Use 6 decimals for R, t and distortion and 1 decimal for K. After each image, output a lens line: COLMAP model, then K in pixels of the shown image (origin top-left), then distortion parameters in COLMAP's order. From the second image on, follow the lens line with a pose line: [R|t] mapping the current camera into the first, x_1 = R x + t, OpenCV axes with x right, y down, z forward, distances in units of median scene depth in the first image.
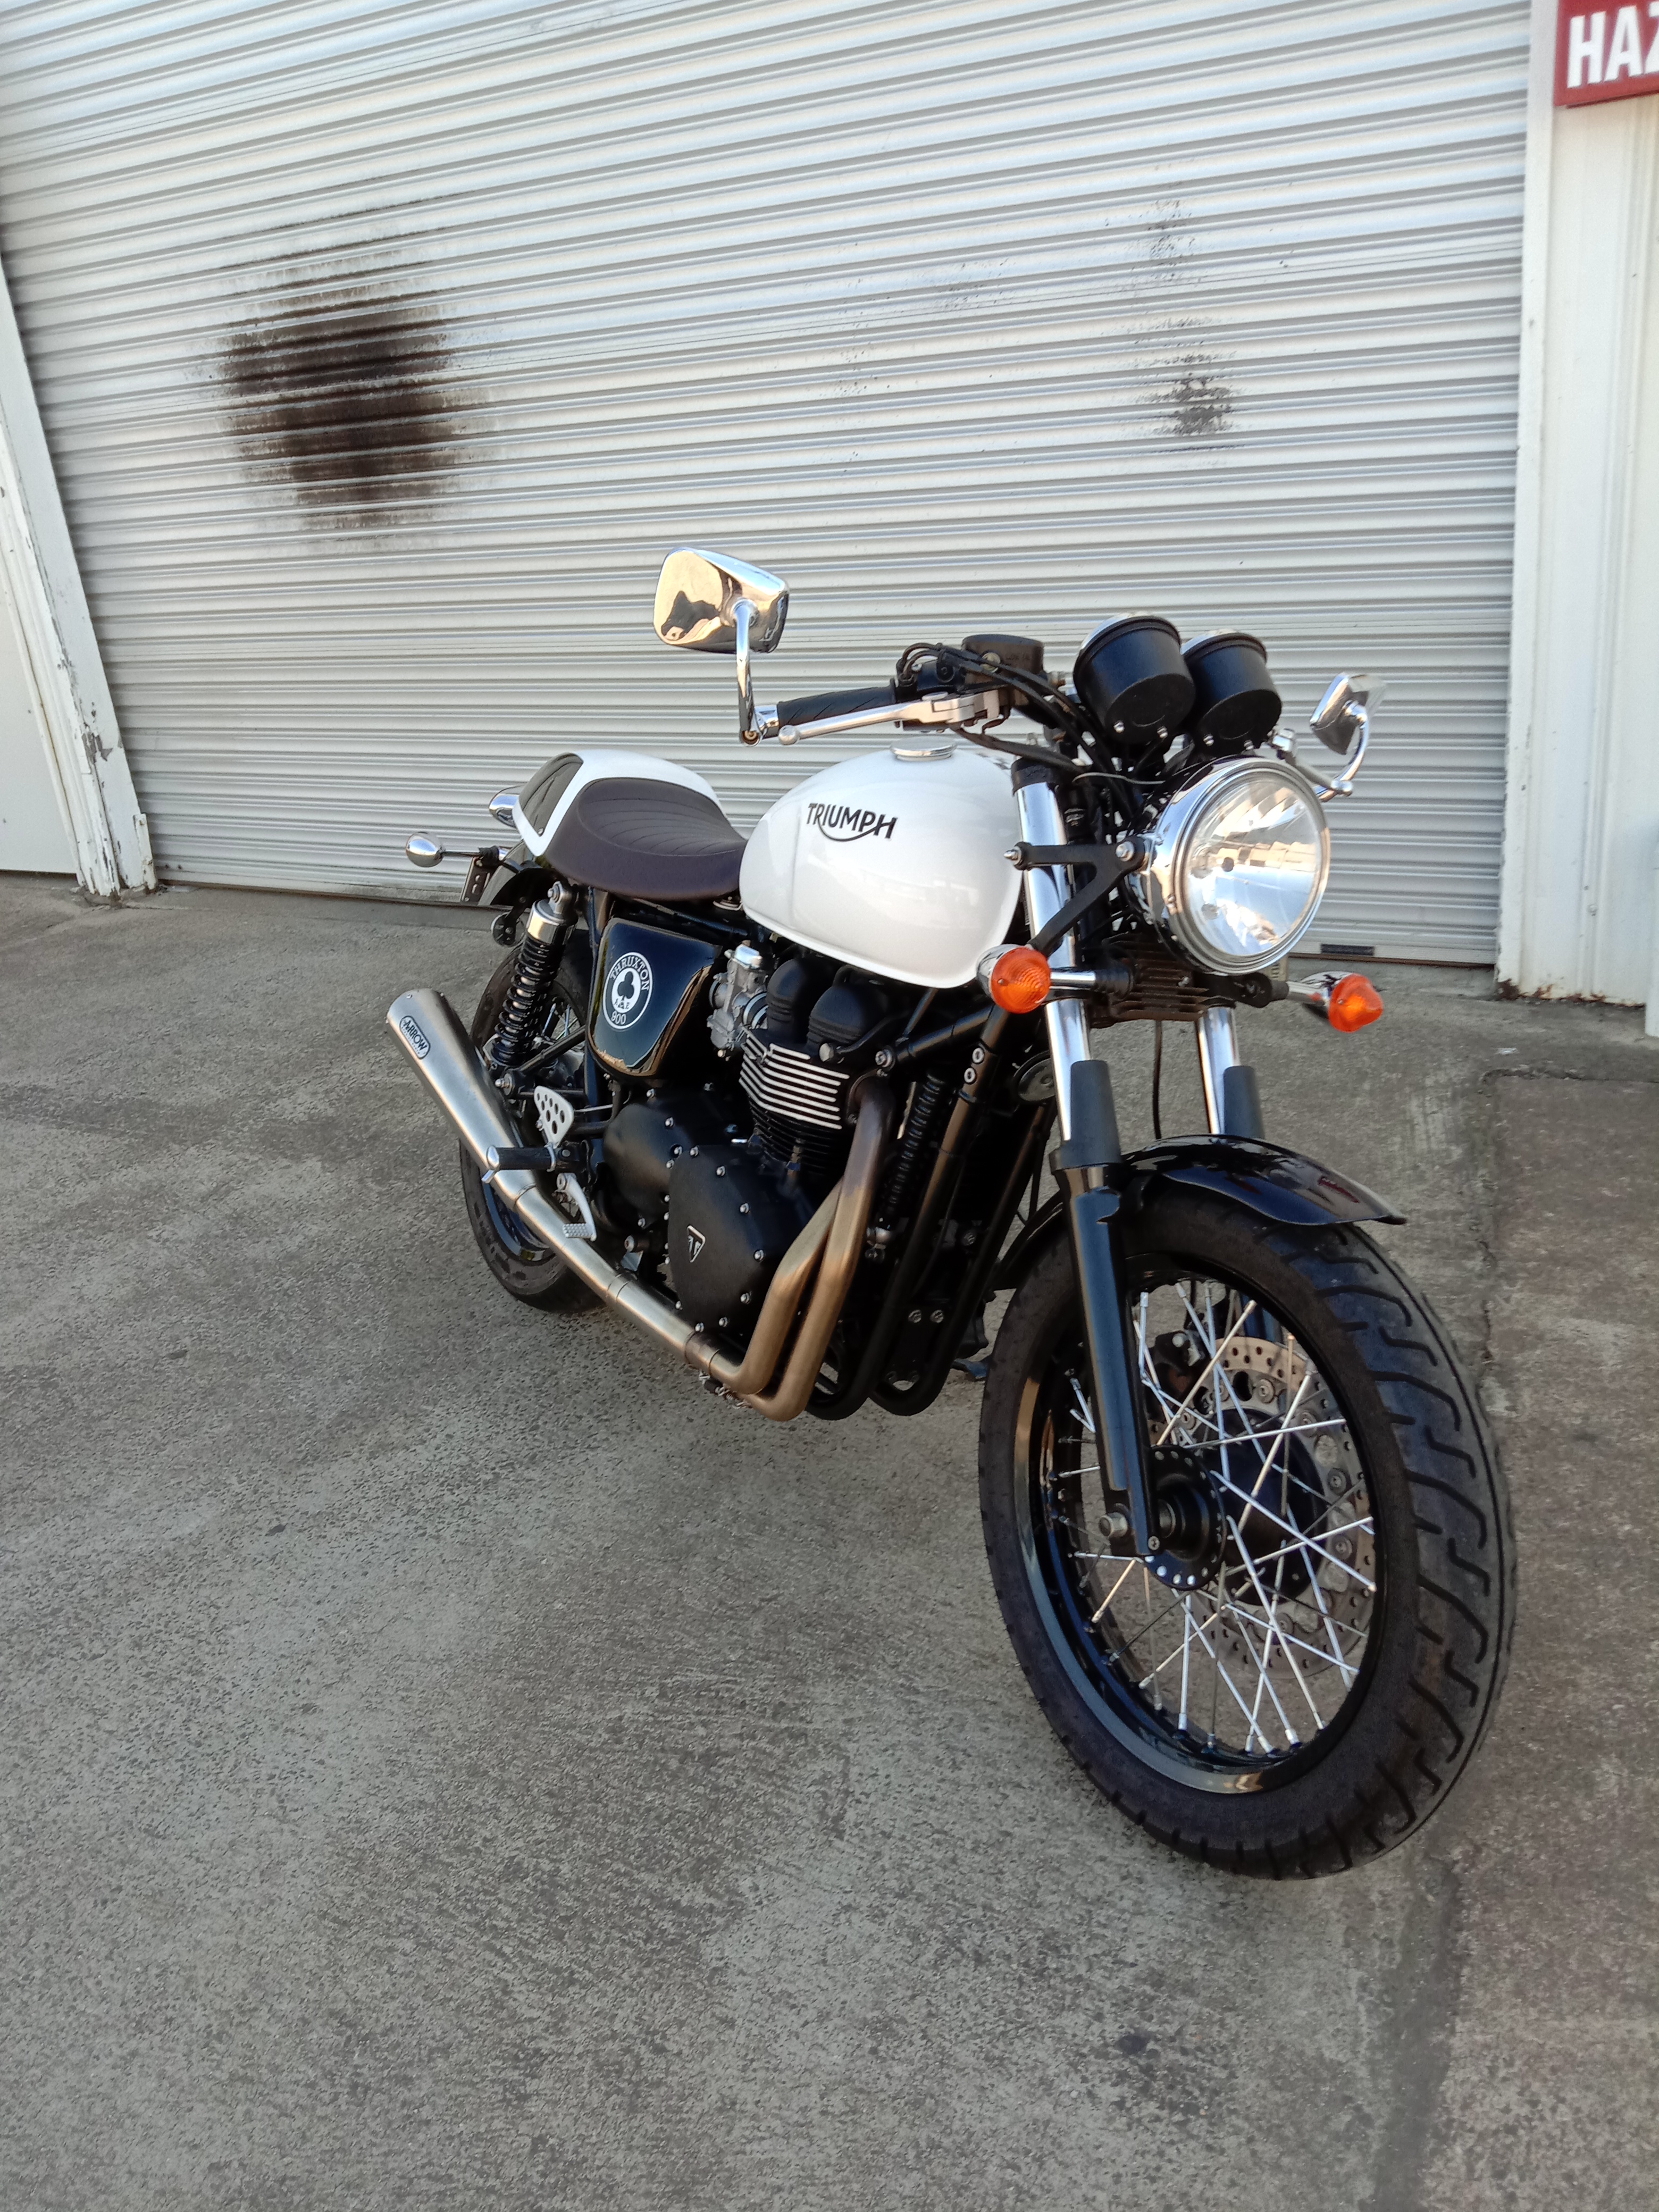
lens RADIAL K [[1819.5, 0, 796.8], [0, 1819.5, 1113.7], [0, 0, 1]] dist [-0.047117, 0.003029]
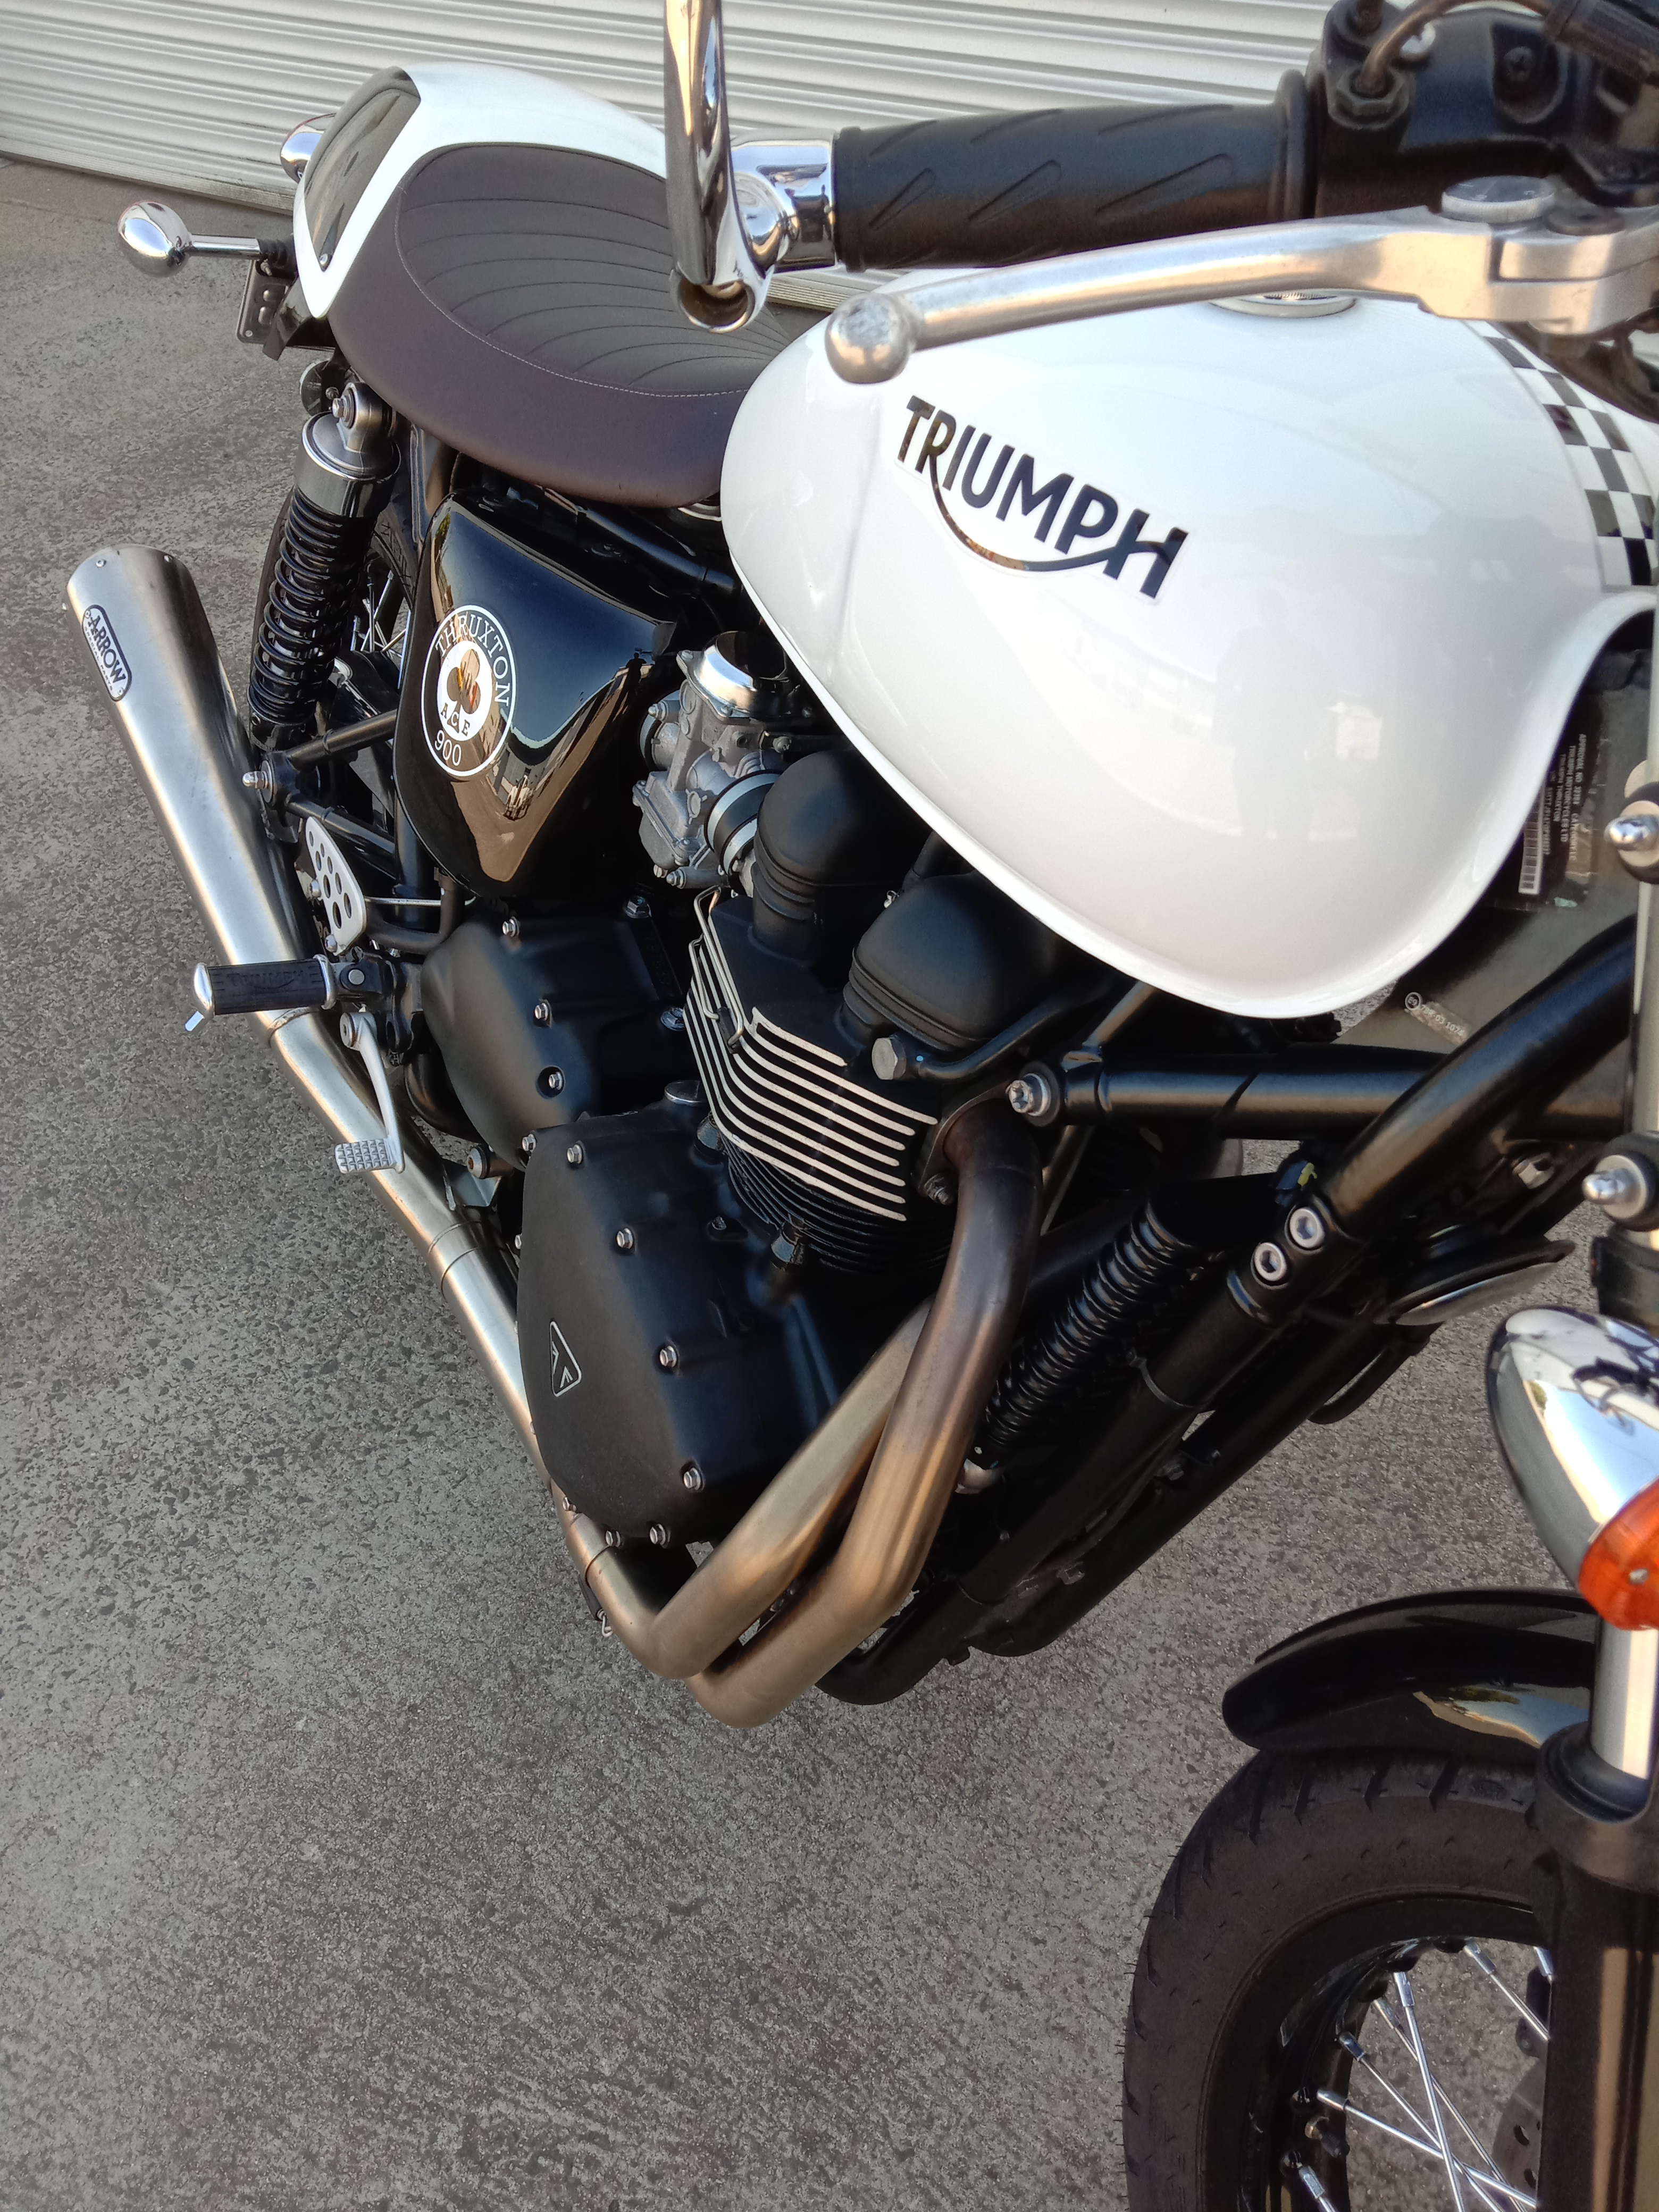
lens RADIAL K [[1819.5, 0, 796.8], [0, 1819.5, 1113.7], [0, 0, 1]] dist [-0.047117, 0.003029]
pose [[0.996677, 0.081116, 0.007407, -0.004939], [-0.078177, 0.927096, 0.366580, -0.138262], [0.022869, -0.365941, 0.930357, 0.518652]]
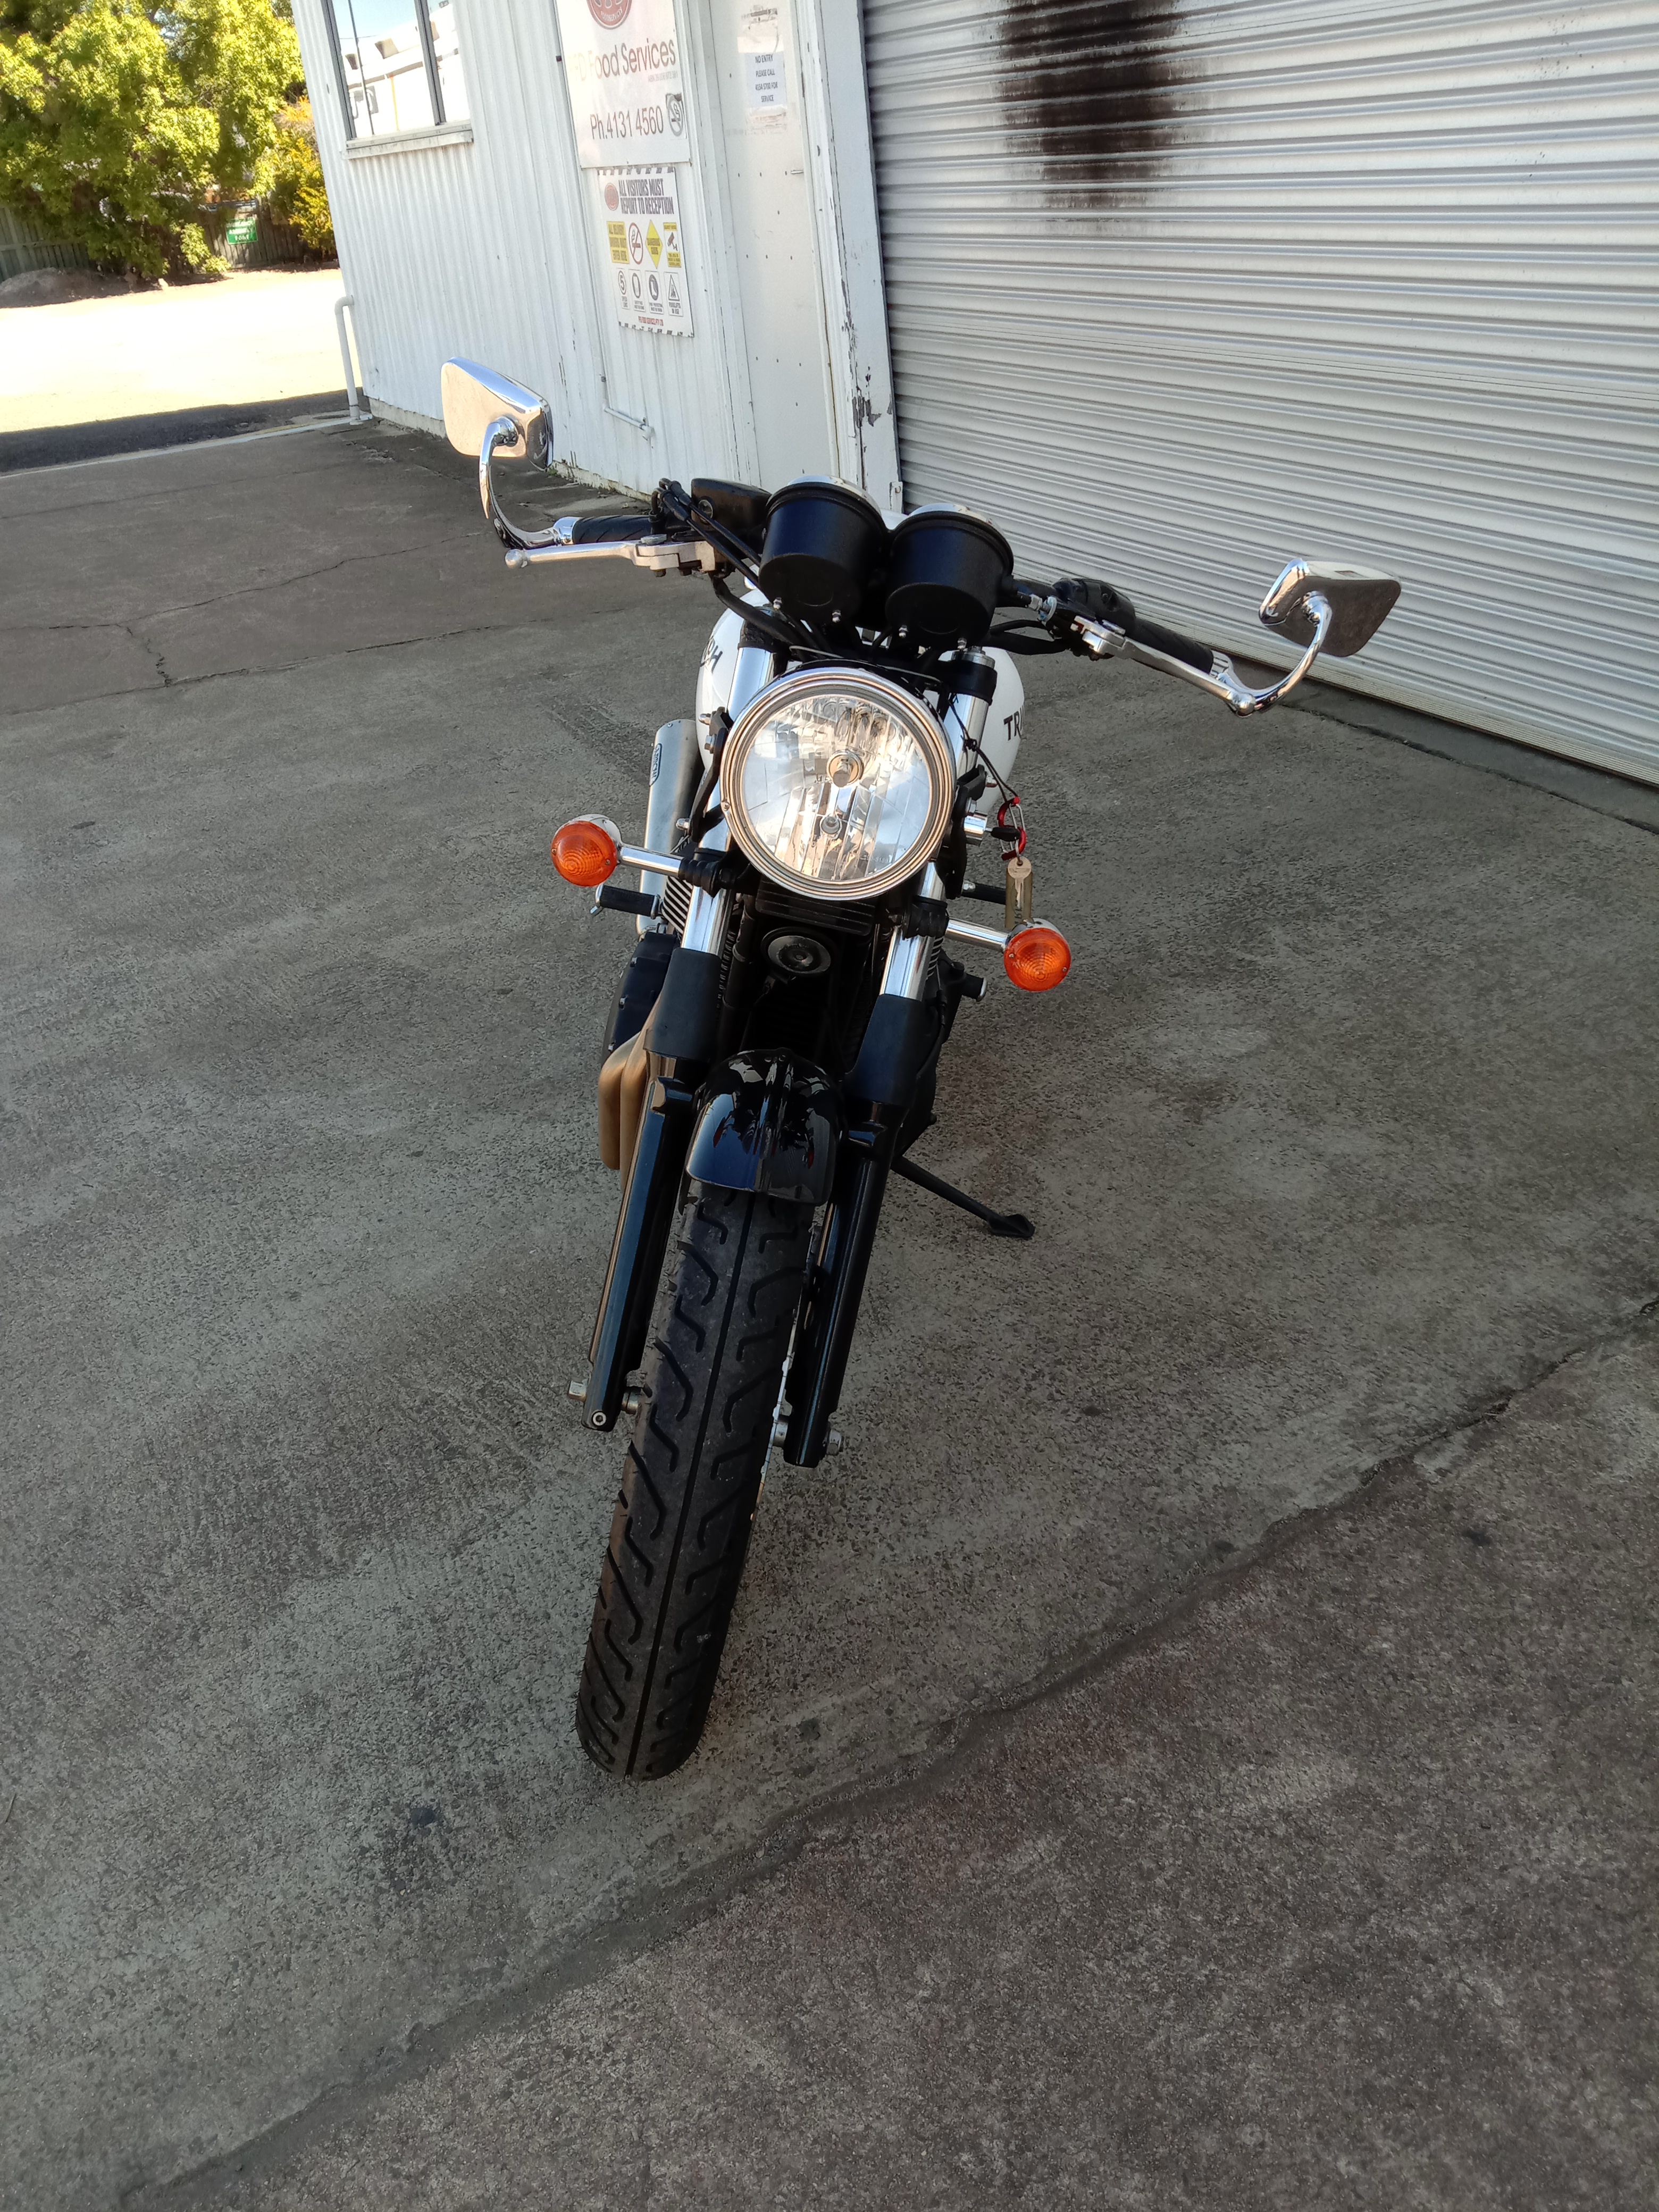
lens RADIAL K [[1819.5, 0, 796.8], [0, 1819.5, 1113.7], [0, 0, 1]] dist [-0.047117, 0.003029]
pose [[0.813363, 0.292967, -0.502604, 0.501953], [-0.196937, 0.951593, 0.235979, -0.122929], [0.547408, -0.092955, 0.831687, 0.154529]]
